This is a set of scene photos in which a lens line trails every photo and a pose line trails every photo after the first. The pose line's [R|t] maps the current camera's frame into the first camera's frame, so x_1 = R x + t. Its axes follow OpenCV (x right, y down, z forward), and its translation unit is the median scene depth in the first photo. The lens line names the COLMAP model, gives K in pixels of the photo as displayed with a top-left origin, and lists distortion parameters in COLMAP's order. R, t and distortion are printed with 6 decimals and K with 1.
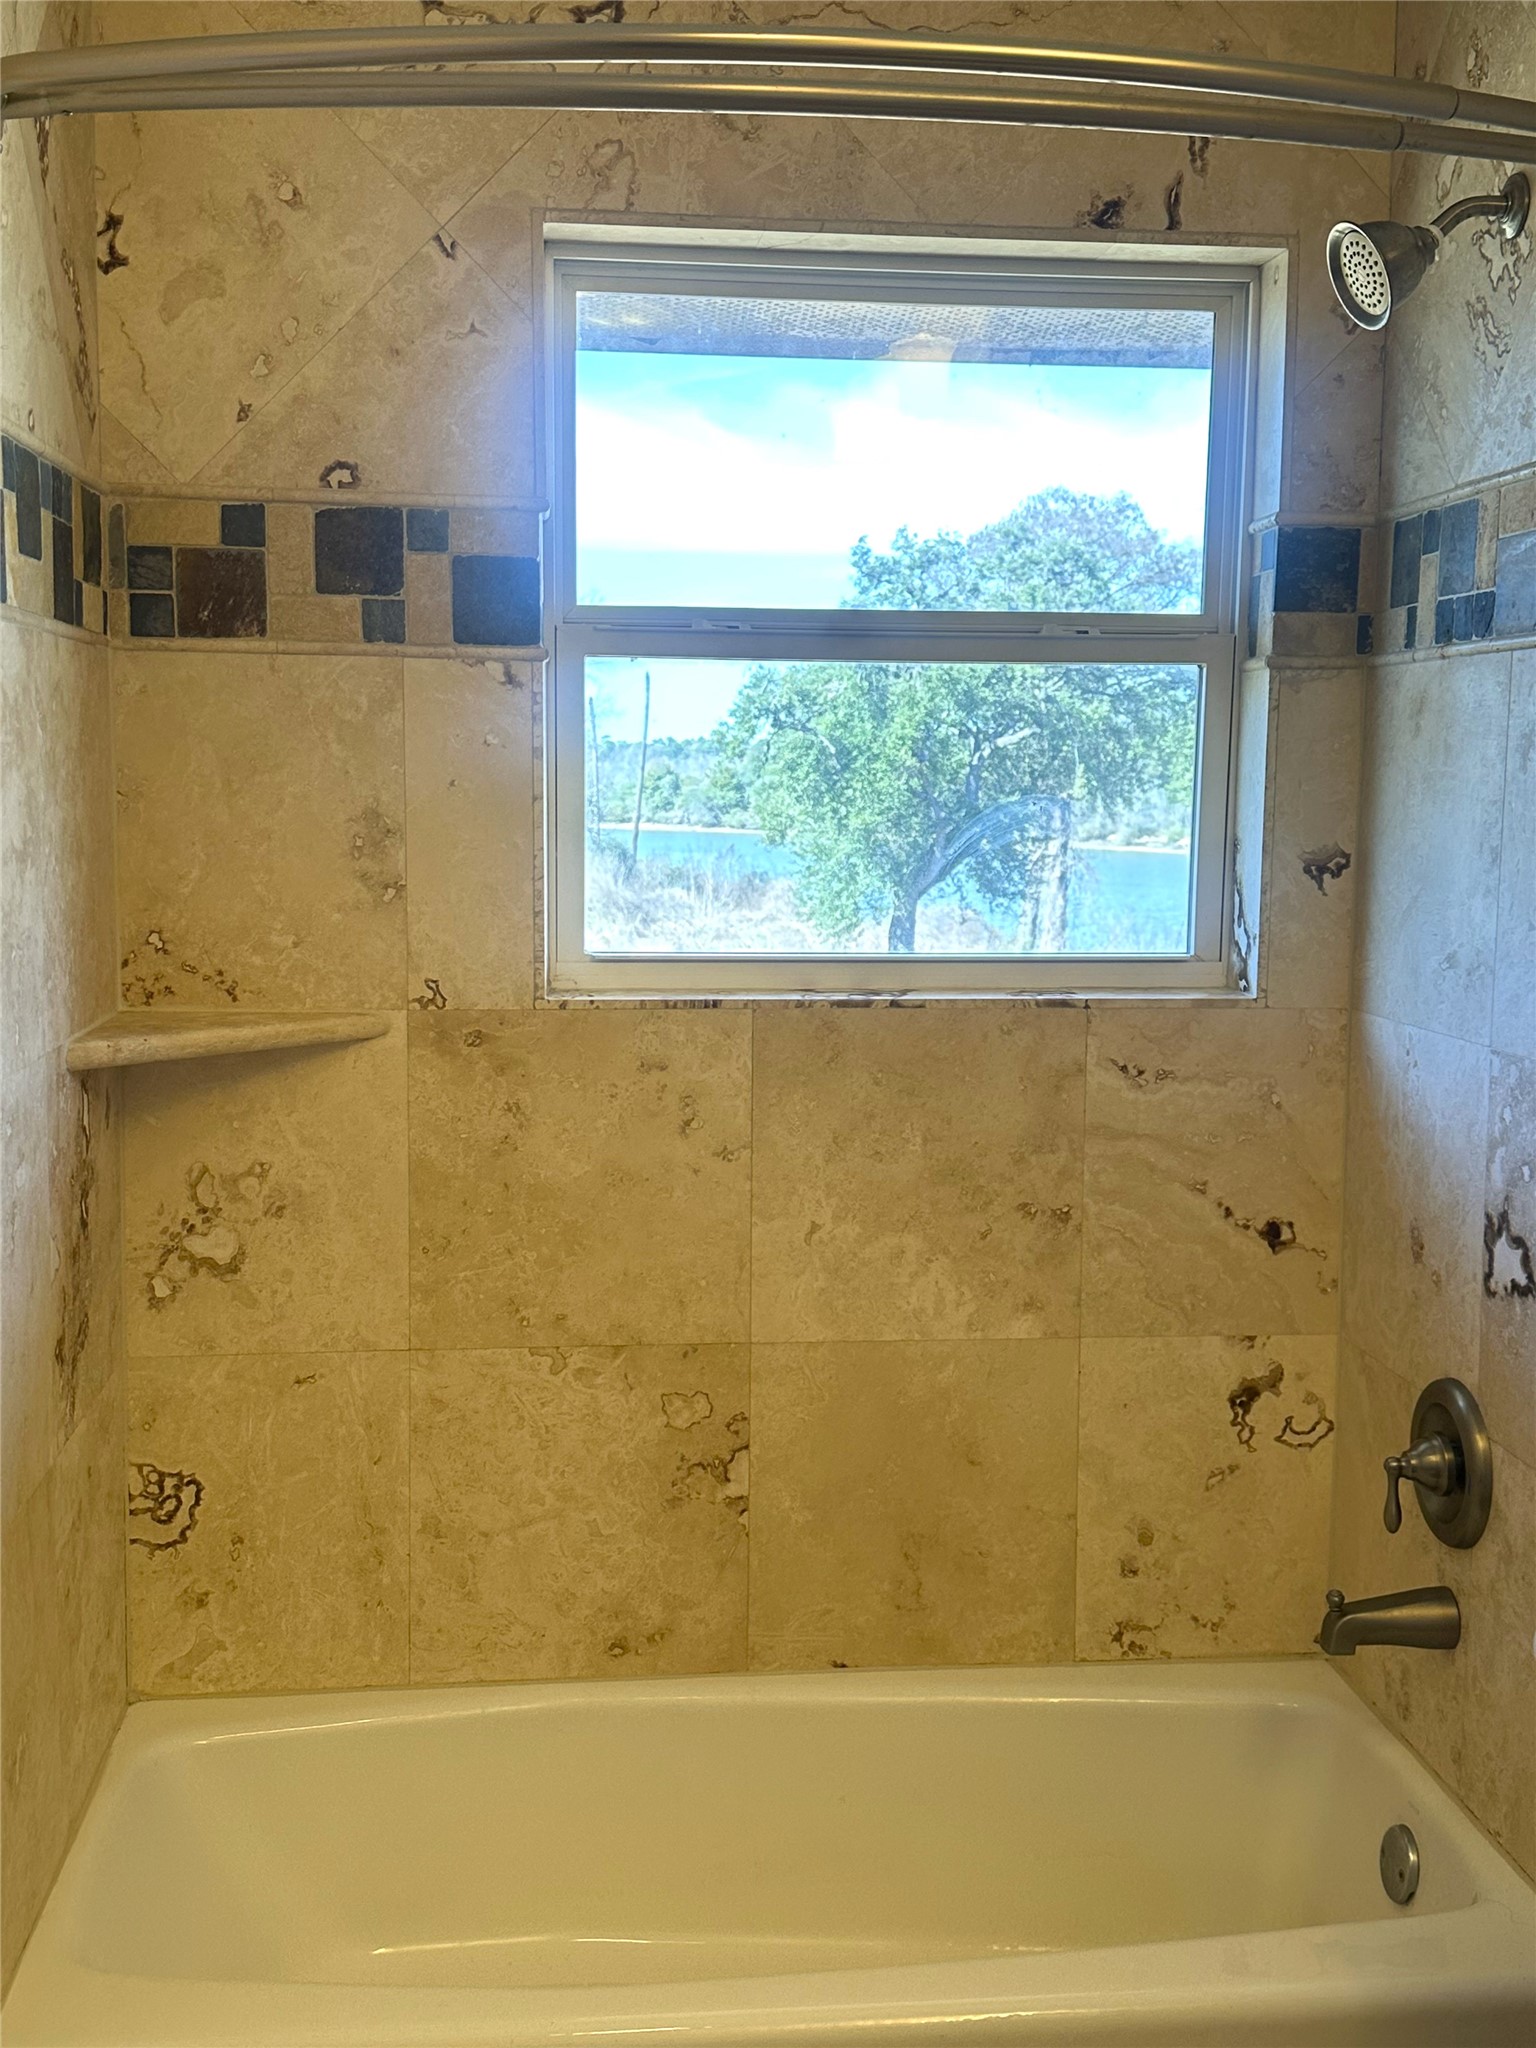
lens RADIAL K [[2186.9, 0, 763.8], [0, 2186.9, 1020.2], [0, 0, 1]] dist [0.097324, 0.000000]
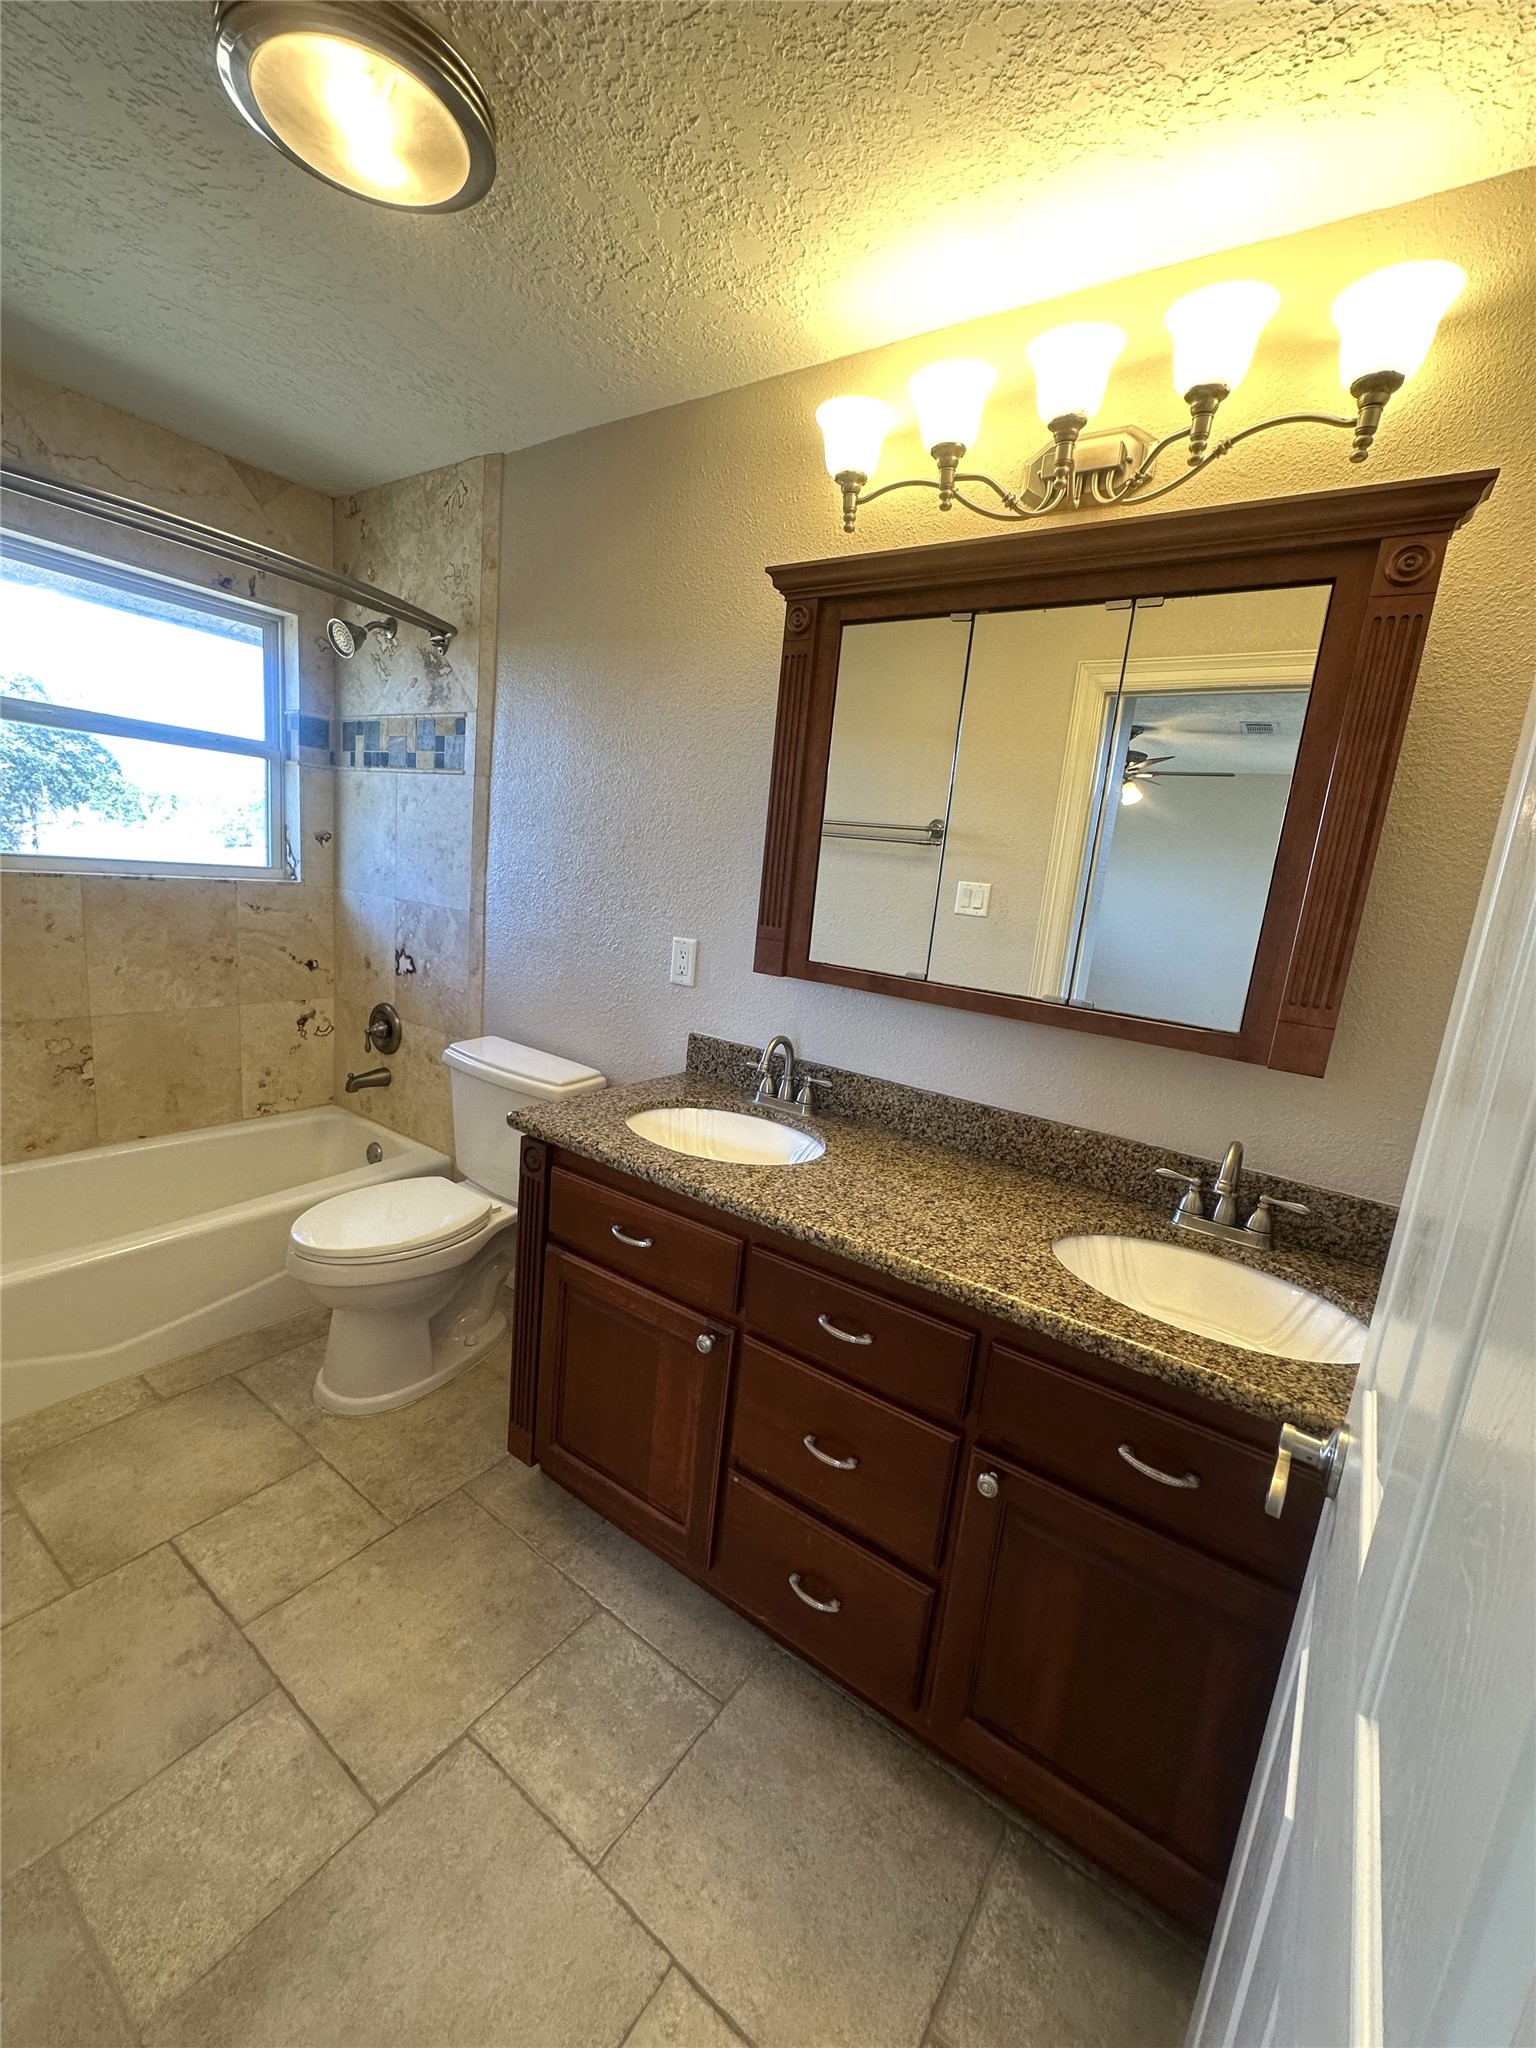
lens RADIAL K [[829.2, 0, 765.6], [0, 829.2, 1024.9], [0, 0, 1]] dist [0.001767, 0.000325]
pose [[0.645380, -0.091746, 0.758332, -0.223553], [-0.004504, 0.992286, 0.123884, 0.037837], [-0.763848, -0.083368, 0.639989, -0.175369]]
